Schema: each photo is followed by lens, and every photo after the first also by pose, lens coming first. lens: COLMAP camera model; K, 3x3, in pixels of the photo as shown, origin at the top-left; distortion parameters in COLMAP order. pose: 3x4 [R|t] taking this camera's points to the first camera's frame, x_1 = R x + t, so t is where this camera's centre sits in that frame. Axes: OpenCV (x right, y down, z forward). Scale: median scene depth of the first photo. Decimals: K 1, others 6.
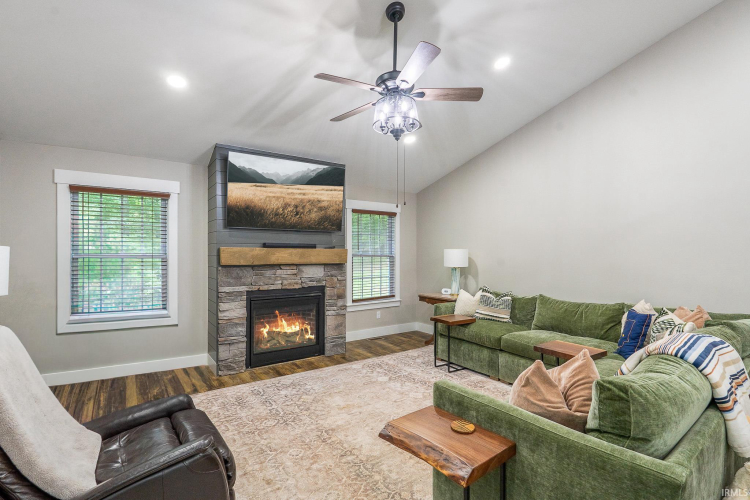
lens RADIAL K [[342.5, 0, 374.7], [0, 342.5, 252.6], [0, 0, 1]] dist [-0.001315, -0.000521]
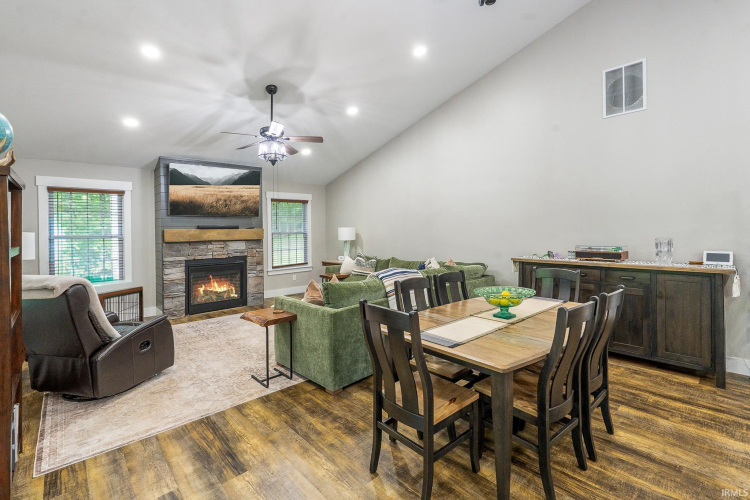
lens RADIAL K [[342.5, 0, 384.9], [0, 342.5, 226.8], [0, 0, 1]] dist [-0.001315, -0.000521]
pose [[0.991549, -0.015689, 0.128781, 0.248765], [0.016578, 0.999846, -0.005835, -0.003184], [-0.128669, 0.007920, 0.991656, -0.477816]]
